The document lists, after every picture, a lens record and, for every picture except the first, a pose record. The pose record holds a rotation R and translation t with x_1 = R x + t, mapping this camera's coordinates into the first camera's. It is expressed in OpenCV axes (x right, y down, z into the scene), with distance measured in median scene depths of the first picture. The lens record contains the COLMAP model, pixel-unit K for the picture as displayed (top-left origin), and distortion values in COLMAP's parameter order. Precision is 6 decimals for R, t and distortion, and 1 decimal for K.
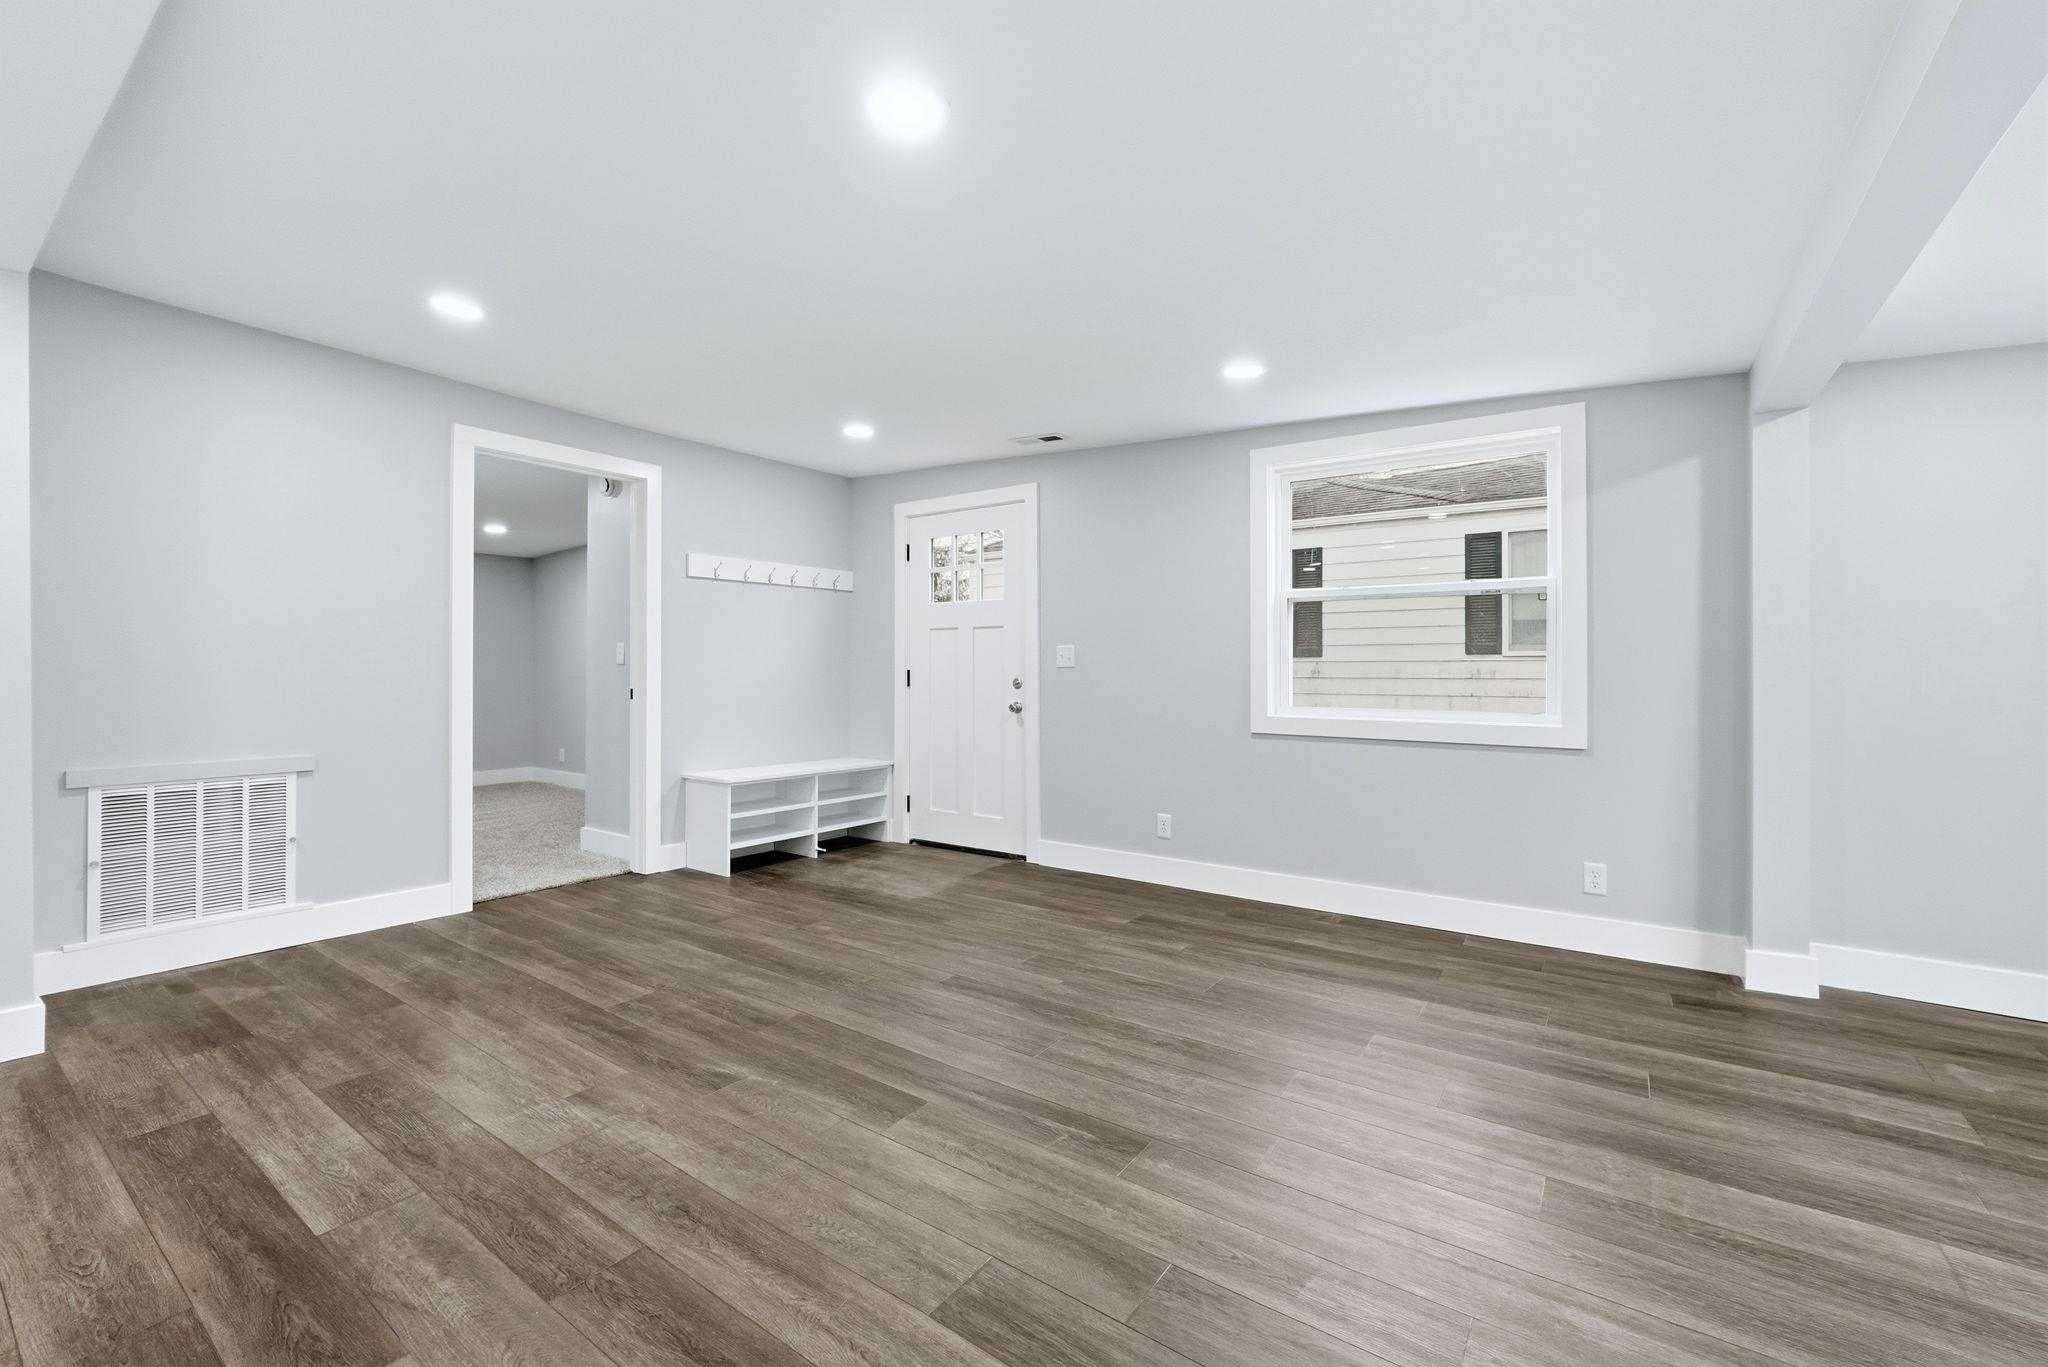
lens RADIAL K [[854.5, 0, 1024.4], [0, 854.5, 664.1], [0, 0, 1]] dist [-0.023008, 0.006580]
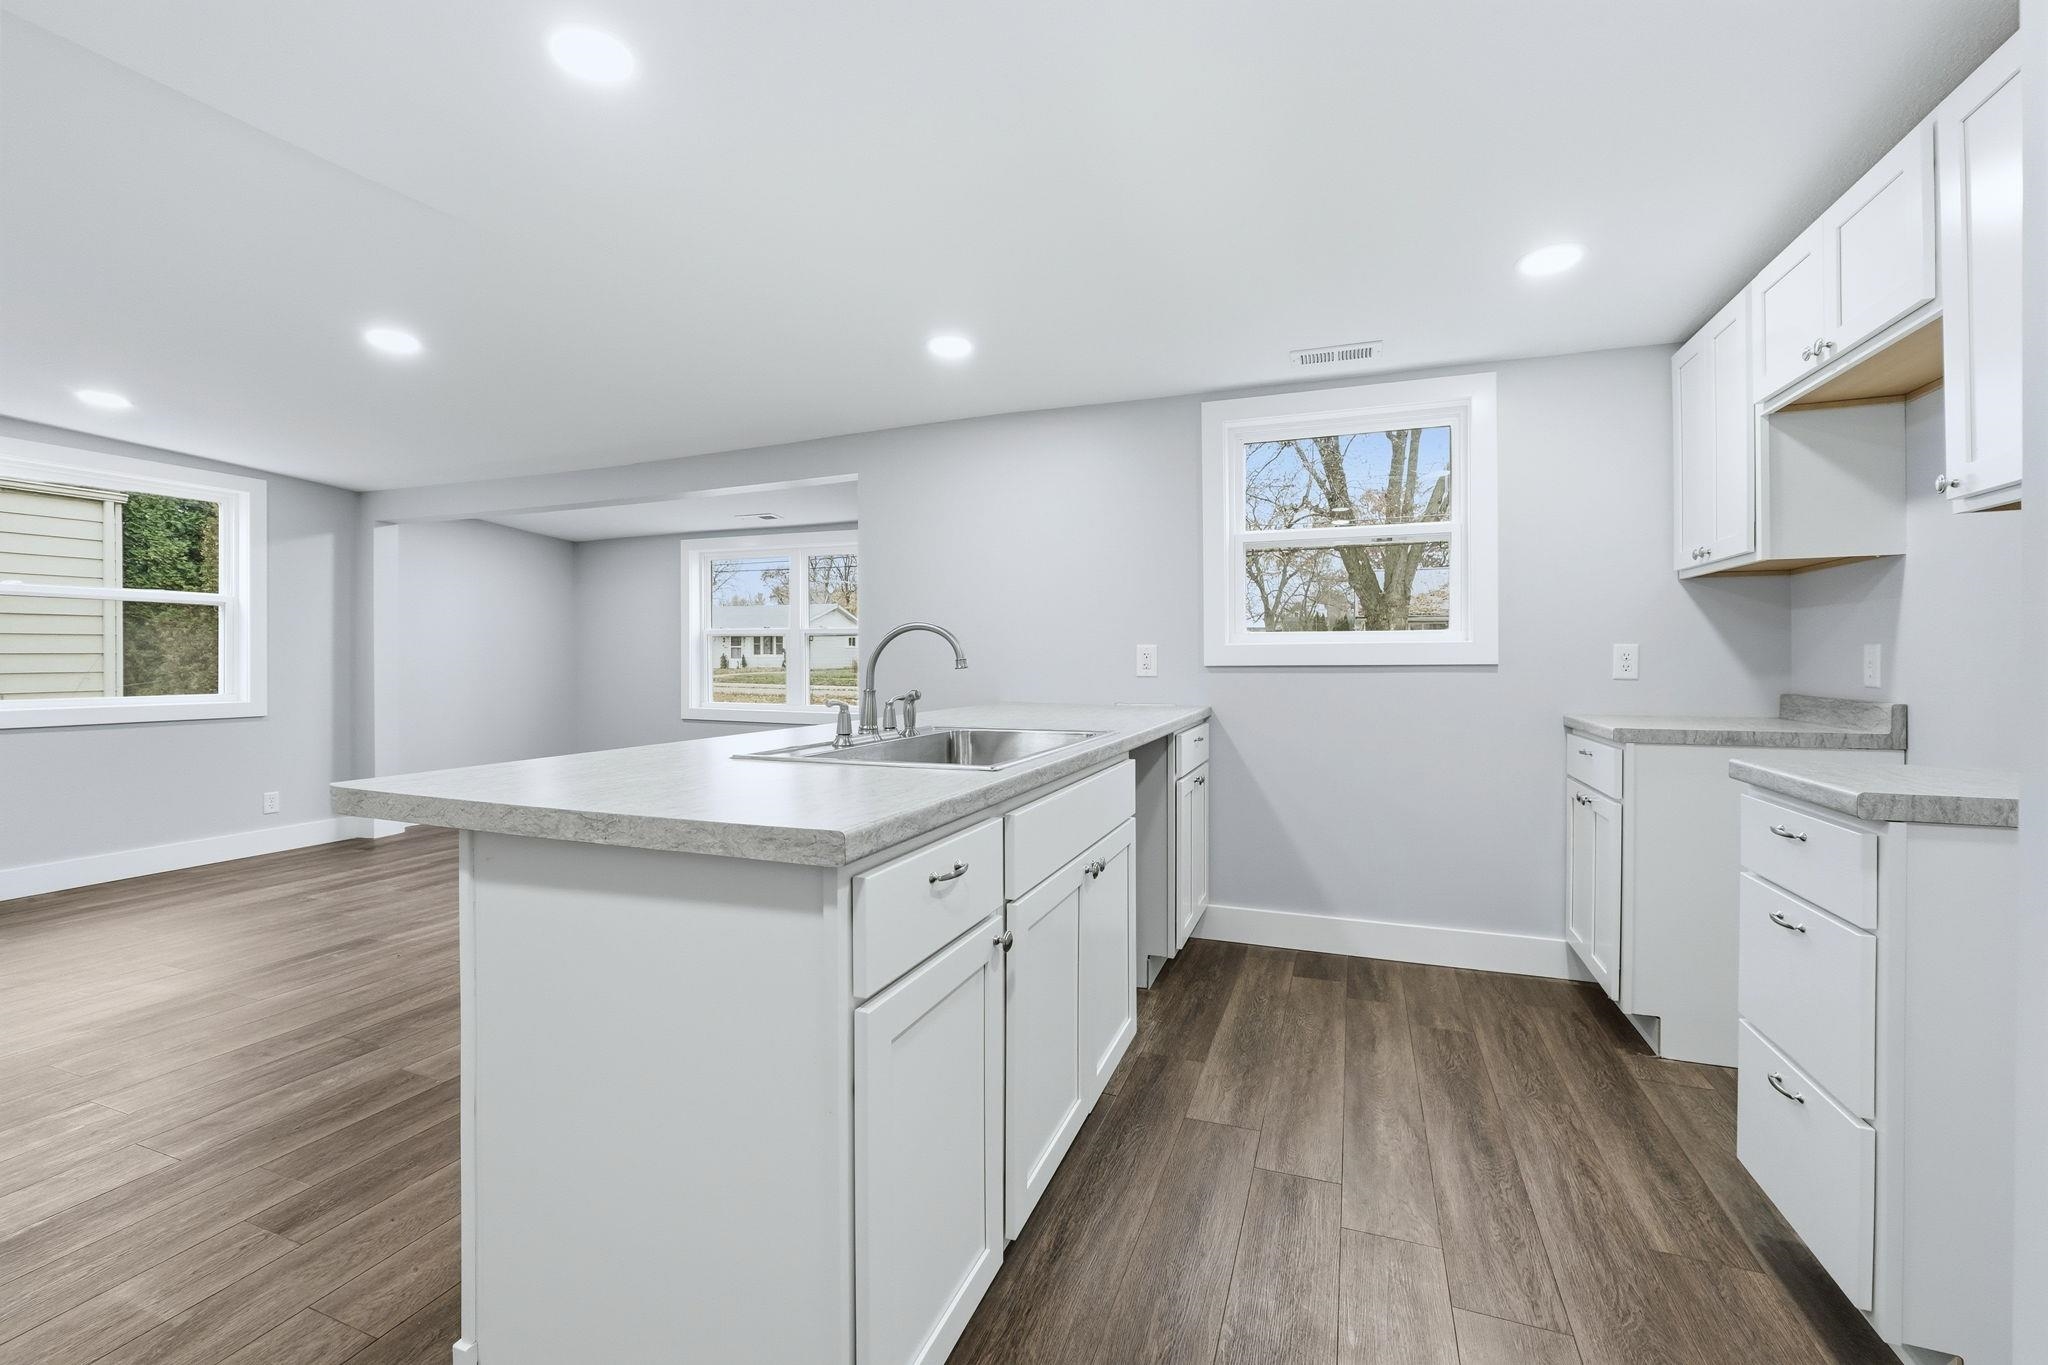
lens RADIAL K [[854.5, 0, 1024.4], [0, 854.5, 663.1], [0, 0, 1]] dist [-0.023008, 0.006580]
pose [[-0.246459, -0.005593, 0.969137, -0.974160], [0.000642, 0.999982, 0.005934, -0.000850], [-0.969153, 0.002084, -0.246451, 0.072716]]
